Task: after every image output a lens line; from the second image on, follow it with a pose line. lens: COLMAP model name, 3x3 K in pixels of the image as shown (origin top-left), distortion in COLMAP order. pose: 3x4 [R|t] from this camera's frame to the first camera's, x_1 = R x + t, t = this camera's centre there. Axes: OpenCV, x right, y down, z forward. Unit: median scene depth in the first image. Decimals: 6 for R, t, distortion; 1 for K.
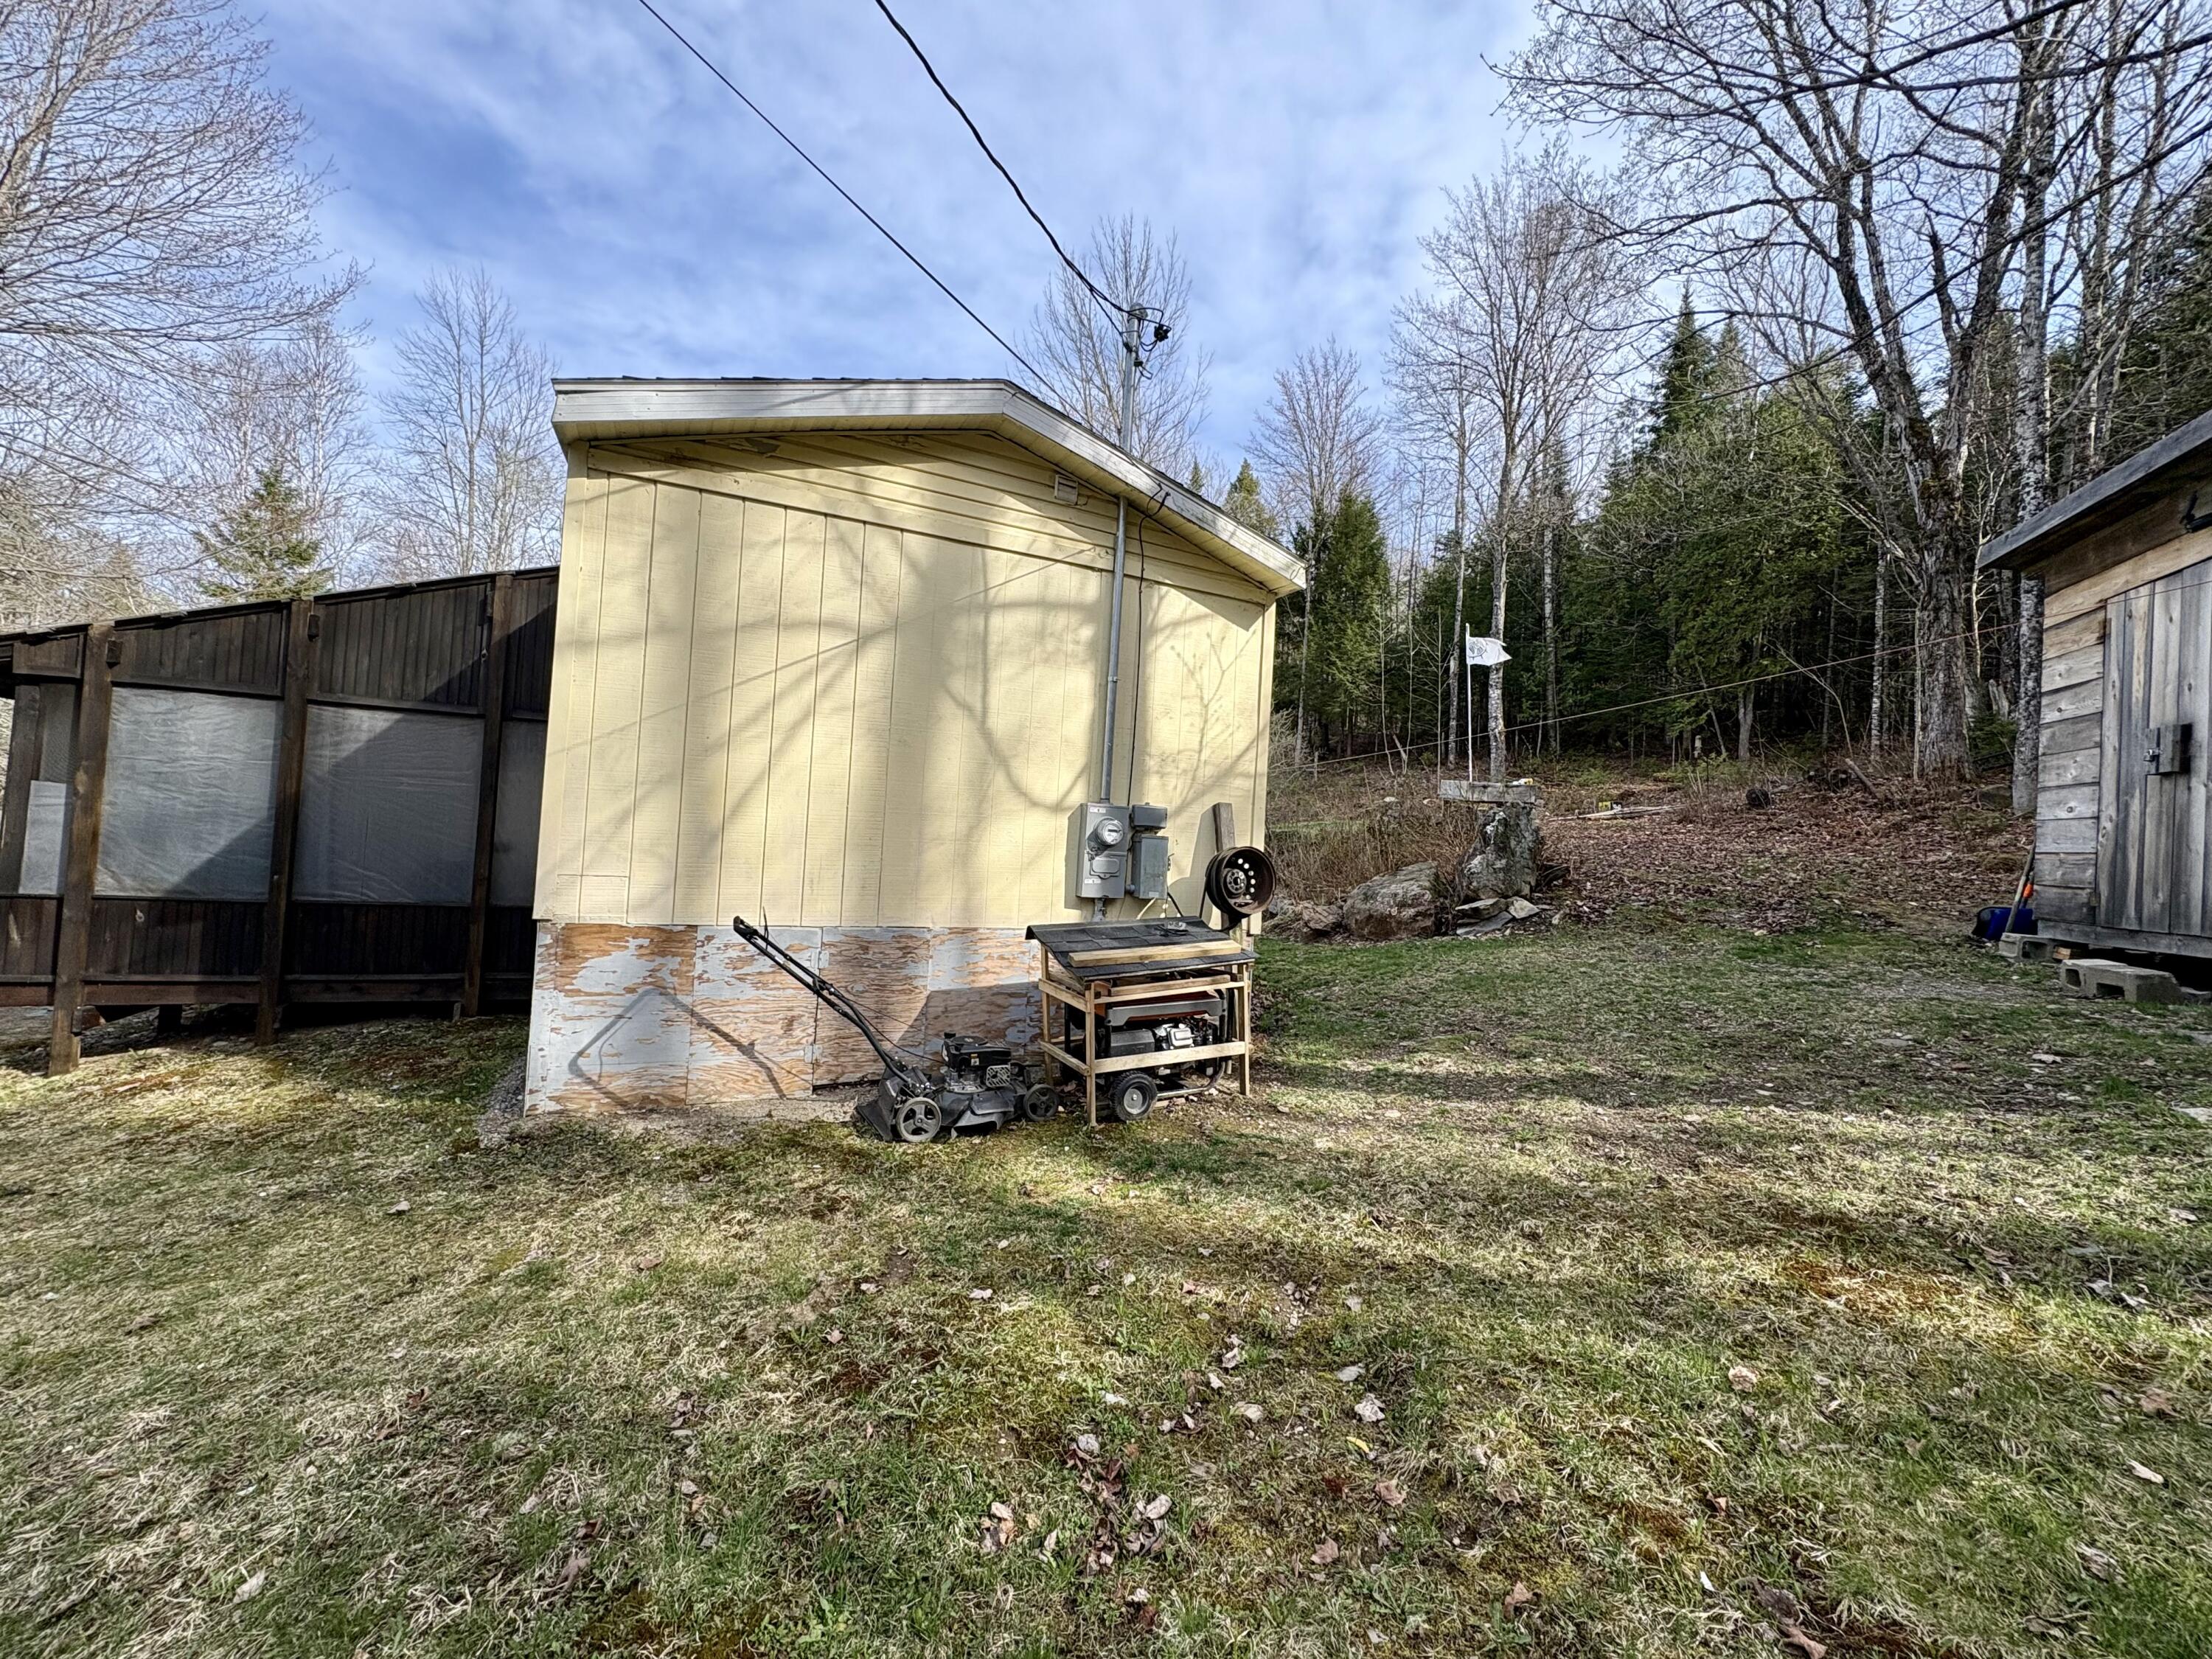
lens RADIAL K [[874.8, 0, 1106.0], [0, 874.8, 829.5], [0, 0, 1]] dist [-0.000343, 0.000421]
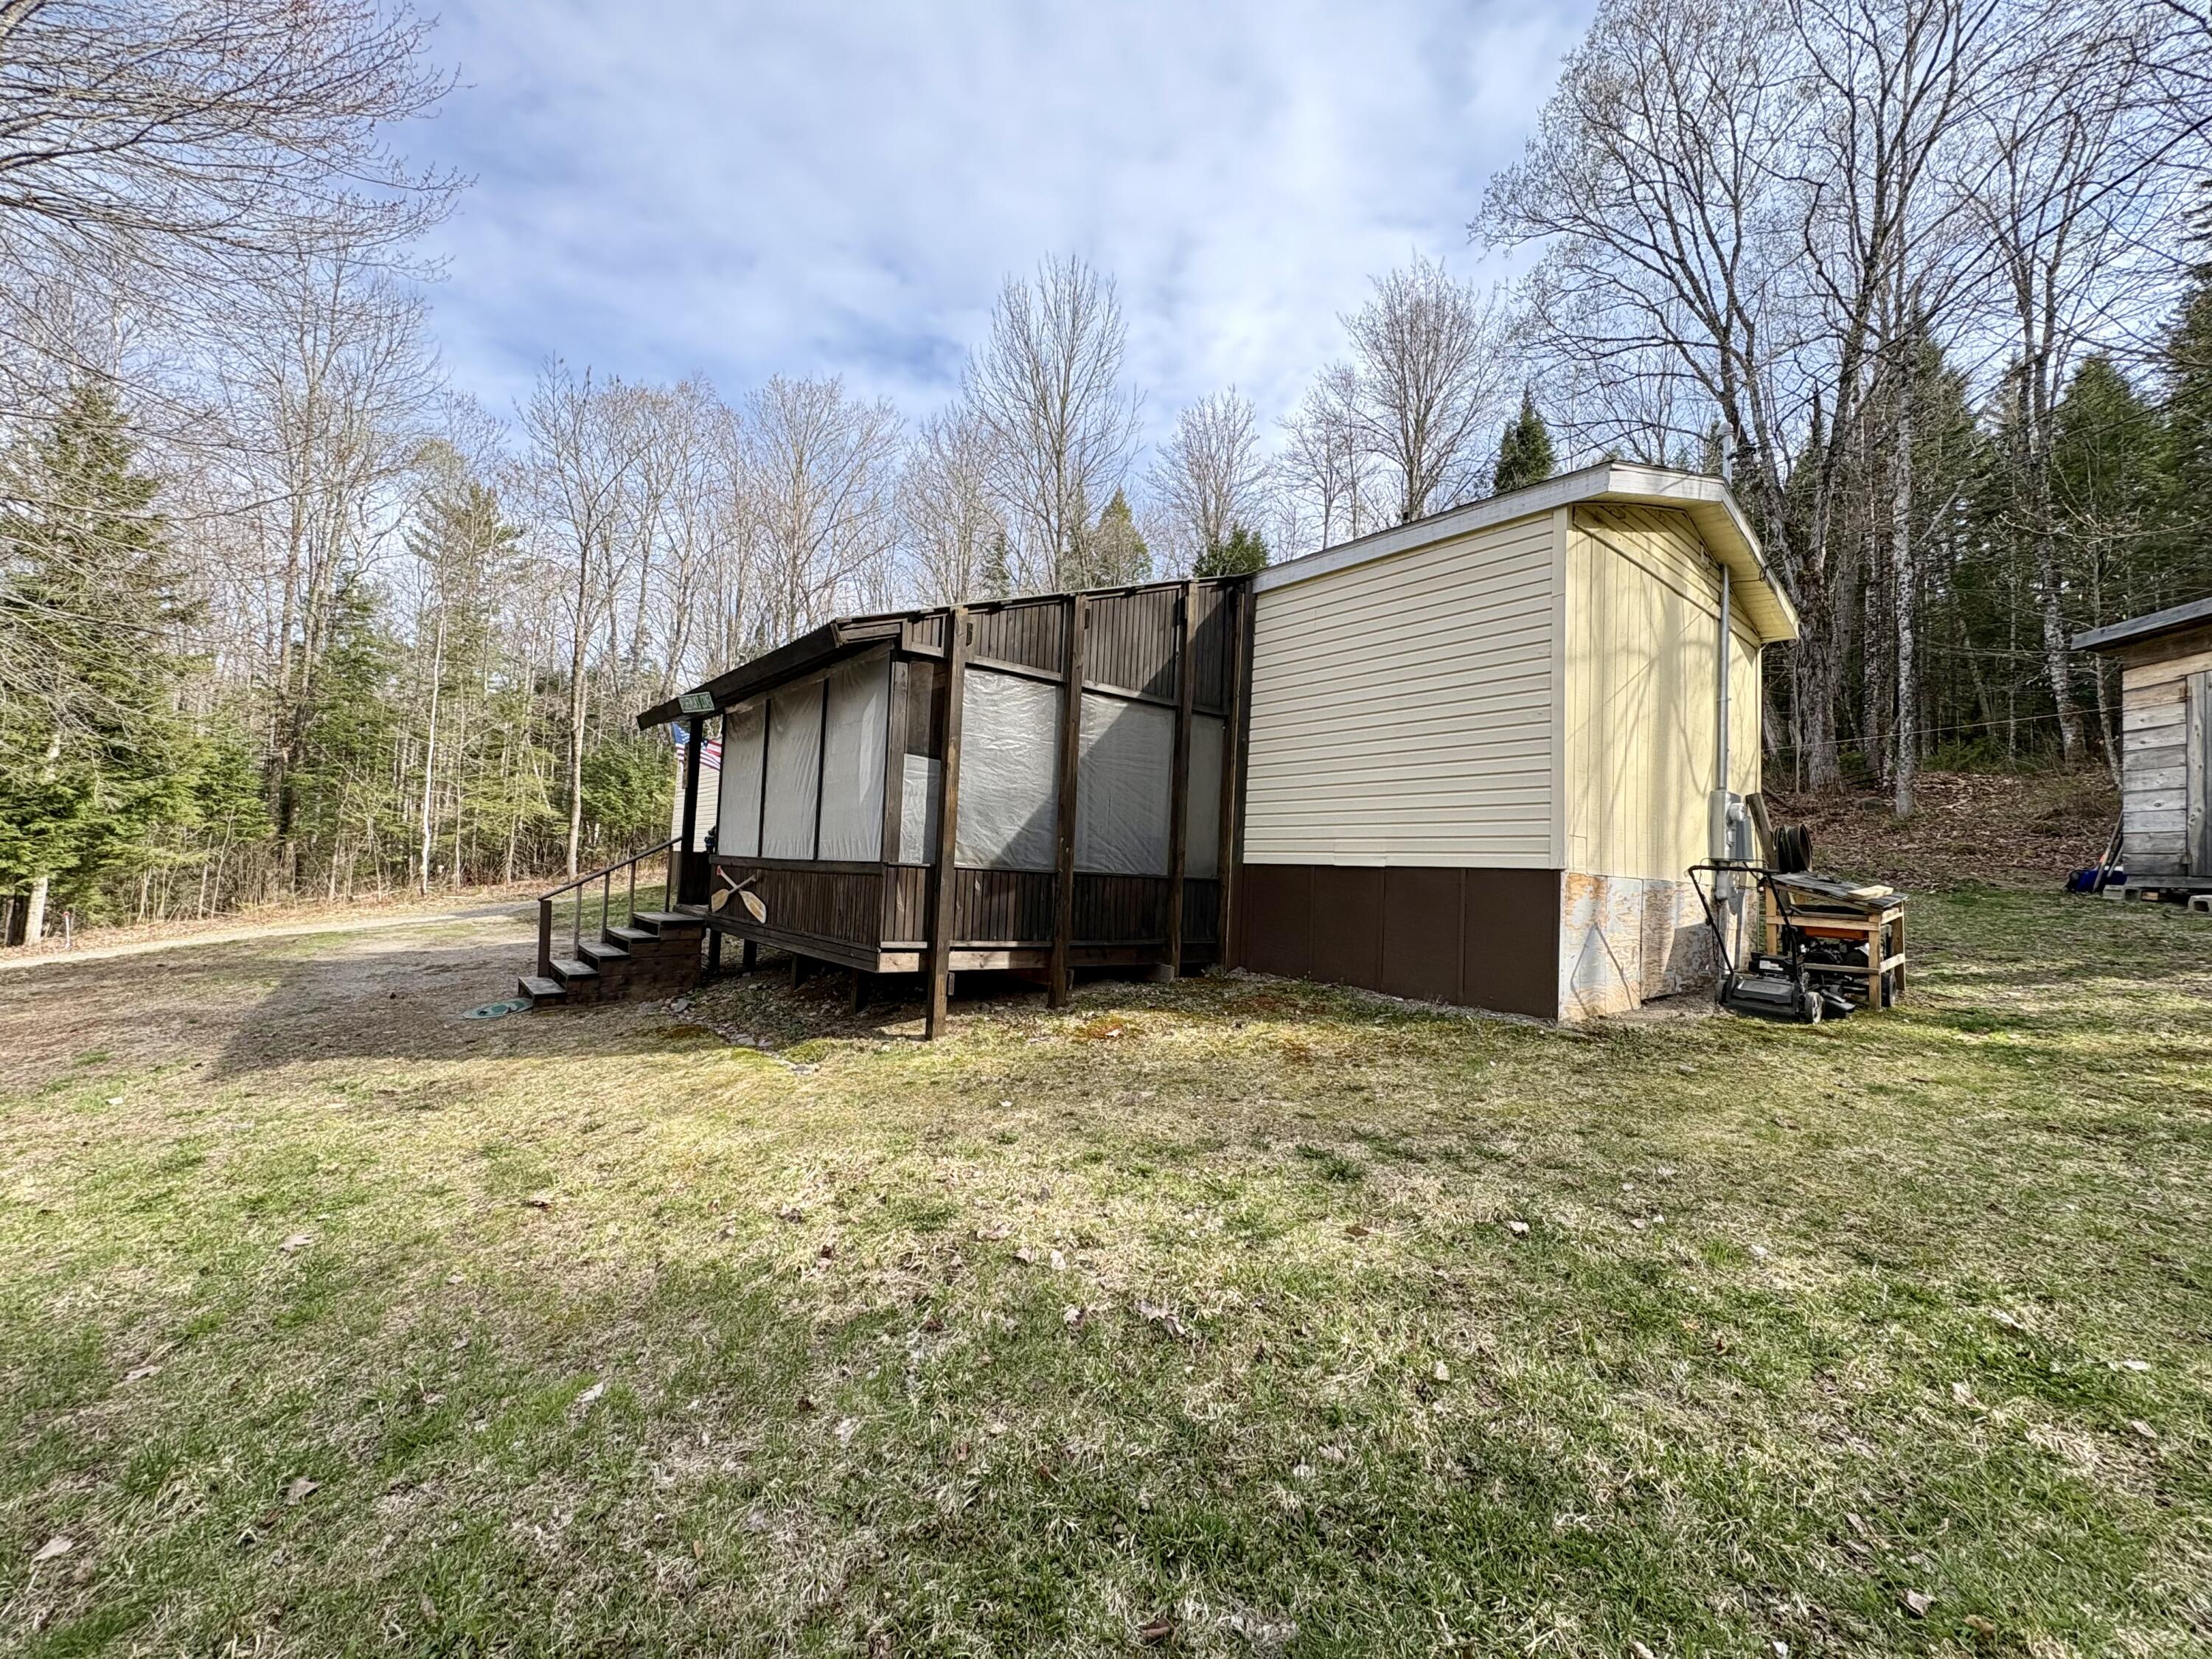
lens RADIAL K [[884.3, 0, 1106.0], [0, 884.3, 829.5], [0, 0, 1]] dist [0.002421, 0.000405]
pose [[0.966087, 0.002887, 0.258200, -1.160230], [0.001464, 0.999860, -0.016658, 0.046134], [-0.258212, 0.016471, 0.965948, -0.068216]]
